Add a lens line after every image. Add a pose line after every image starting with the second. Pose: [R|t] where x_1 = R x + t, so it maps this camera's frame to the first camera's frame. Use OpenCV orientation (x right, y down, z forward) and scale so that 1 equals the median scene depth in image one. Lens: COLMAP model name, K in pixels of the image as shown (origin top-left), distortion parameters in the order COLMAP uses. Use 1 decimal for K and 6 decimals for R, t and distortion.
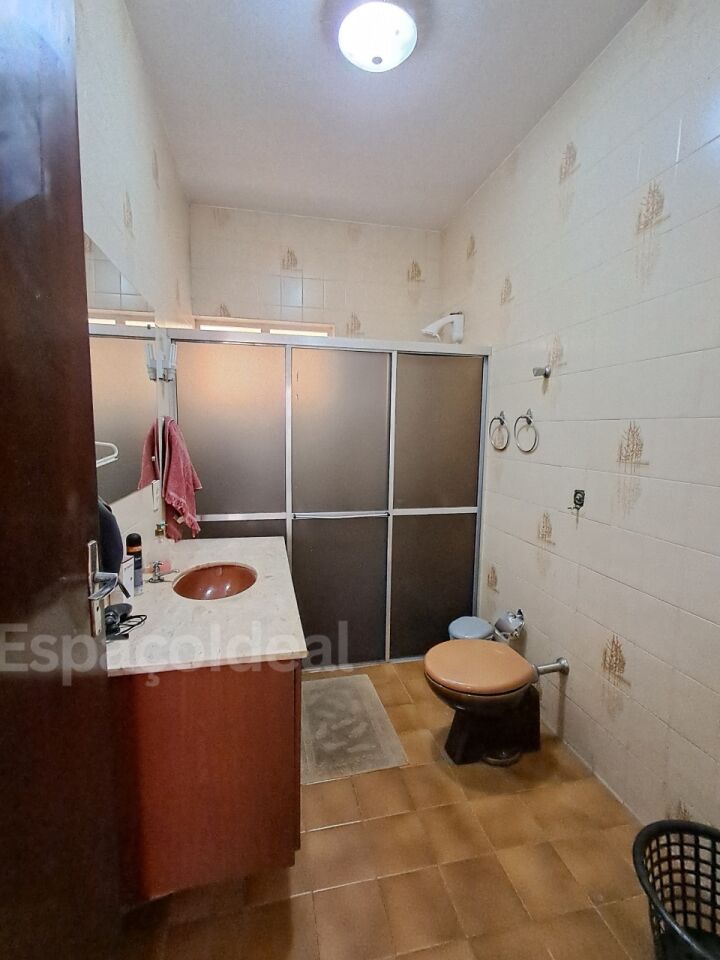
lens RADIAL K [[435.6, 0, 360.0], [0, 435.6, 480.0], [0, 0, 1]] dist [-0.011096, 0.015125]
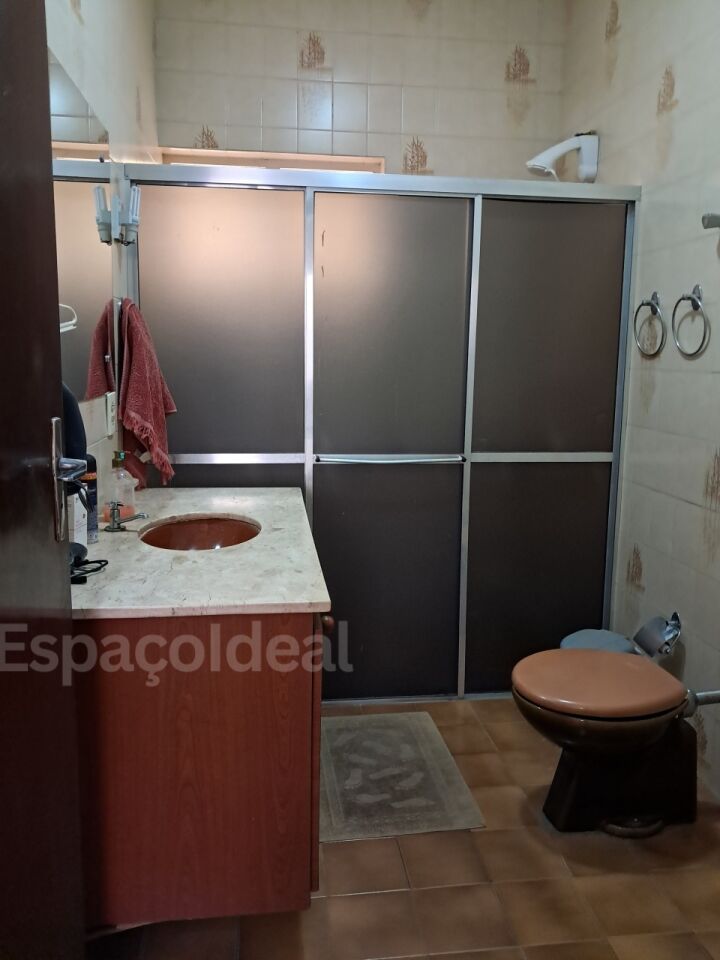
lens RADIAL K [[775.8, 0, 367.7], [0, 775.8, 478.8], [0, 0, 1]] dist [0.004577, -0.002560]
pose [[0.996028, 0.013817, -0.087960, 0.028137], [-0.011099, 0.999448, 0.031315, 0.083180], [0.088344, -0.030214, 0.995632, -0.142872]]
